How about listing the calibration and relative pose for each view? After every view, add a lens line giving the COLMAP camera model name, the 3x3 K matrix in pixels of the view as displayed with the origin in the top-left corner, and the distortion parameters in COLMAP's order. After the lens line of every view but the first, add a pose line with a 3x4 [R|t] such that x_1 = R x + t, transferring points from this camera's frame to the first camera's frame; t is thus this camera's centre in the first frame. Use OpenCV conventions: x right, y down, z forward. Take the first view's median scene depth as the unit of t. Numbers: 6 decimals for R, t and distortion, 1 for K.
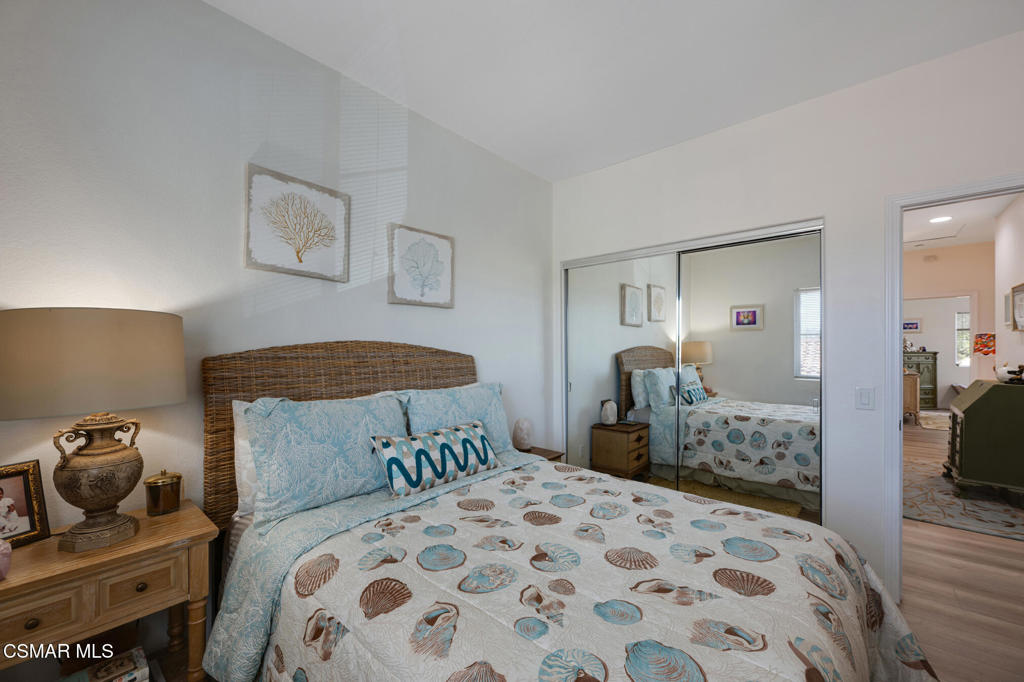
lens RADIAL K [[406.4, 0, 515.4], [0, 406.4, 347.8], [0, 0, 1]] dist [0.000056, 0.000079]
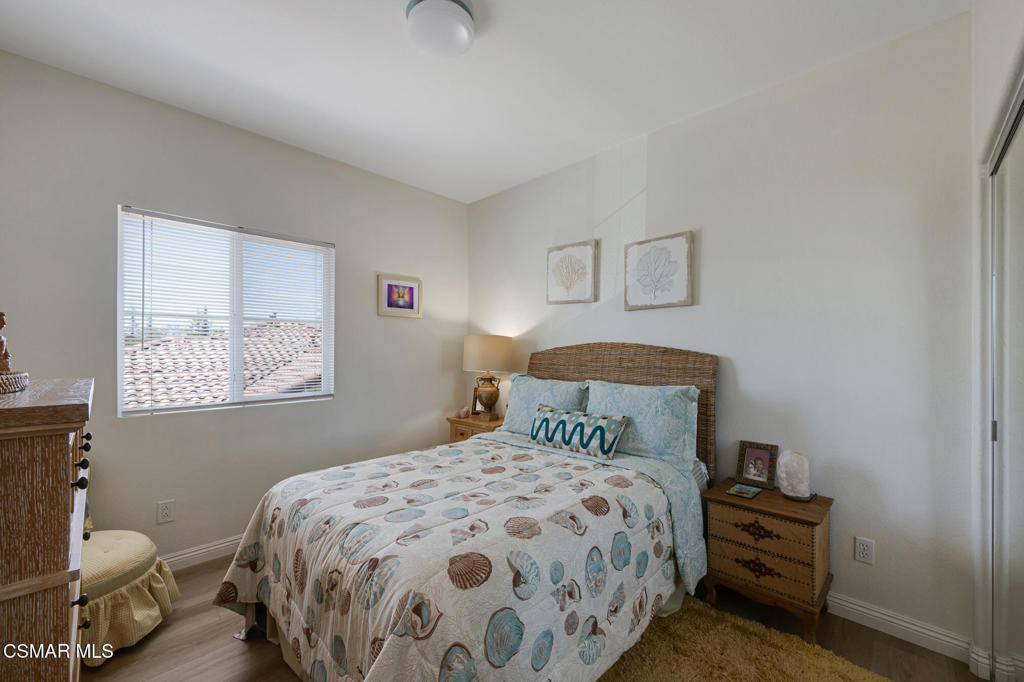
lens RADIAL K [[406.4, 0, 515.4], [0, 406.4, 347.8], [0, 0, 1]] dist [0.000056, 0.000079]
pose [[-0.052642, -0.003531, -0.998607, 1.148687], [0.005823, 0.999976, -0.003843, 0.004247], [0.998596, -0.006017, -0.052620, 0.909185]]
